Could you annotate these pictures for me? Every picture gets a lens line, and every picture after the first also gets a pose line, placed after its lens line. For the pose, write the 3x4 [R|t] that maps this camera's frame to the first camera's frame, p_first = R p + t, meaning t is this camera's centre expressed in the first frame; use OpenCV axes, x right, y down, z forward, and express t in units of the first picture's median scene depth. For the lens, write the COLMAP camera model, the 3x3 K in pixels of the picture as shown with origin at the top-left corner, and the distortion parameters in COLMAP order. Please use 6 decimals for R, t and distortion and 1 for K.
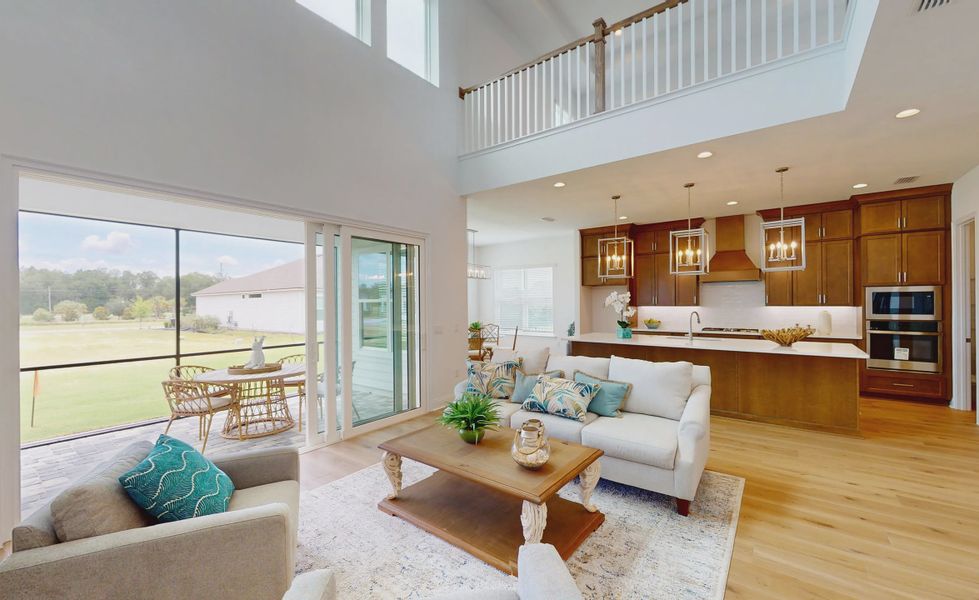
lens RADIAL K [[386.5, 0, 484.1], [0, 386.5, 302.3], [0, 0, 1]] dist [0.002357, 0.000263]
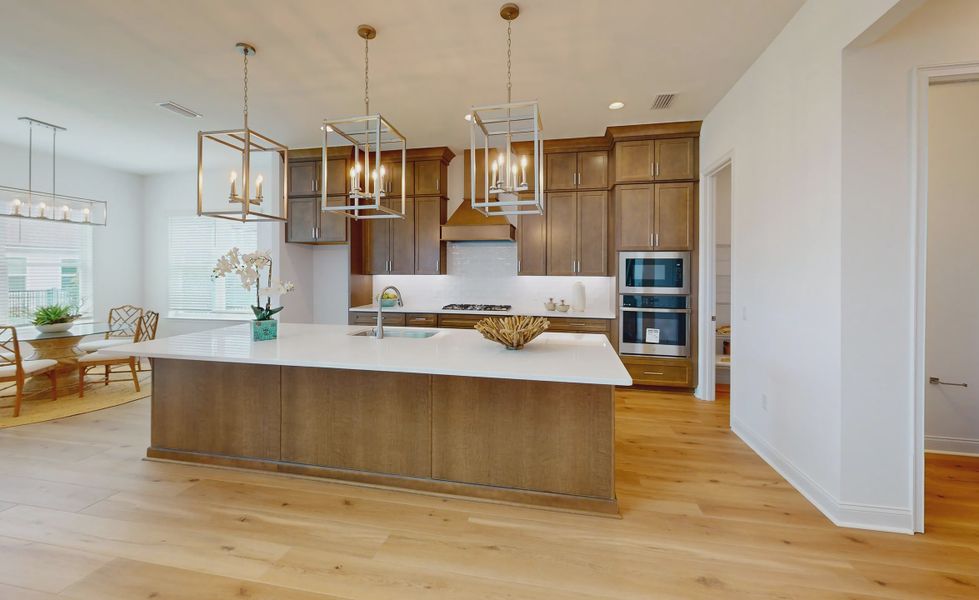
lens RADIAL K [[379.2, 0, 492.3], [0, 379.2, 273.1], [0, 0, 1]] dist [-0.006928, -0.000066]
pose [[0.893568, 0.004673, 0.448904, 0.423500], [-0.009430, 0.999921, 0.008363, 0.000135], [-0.448829, -0.011706, 0.893541, 0.442340]]
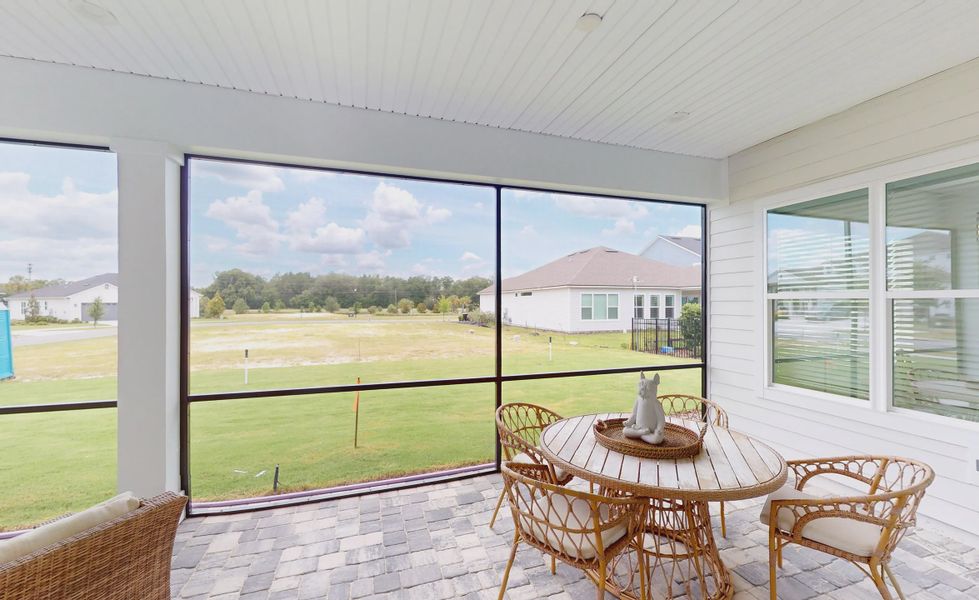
lens RADIAL K [[392.4, 0, 489.5], [0, 392.4, 300.0], [0, 0, 1]] dist [0.001260, 0.000012]
pose [[0.820819, 0.002460, -0.571183, -0.441164], [-0.003306, 0.999994, -0.000444, 0.005521], [0.571179, 0.002252, 0.820823, 0.462332]]
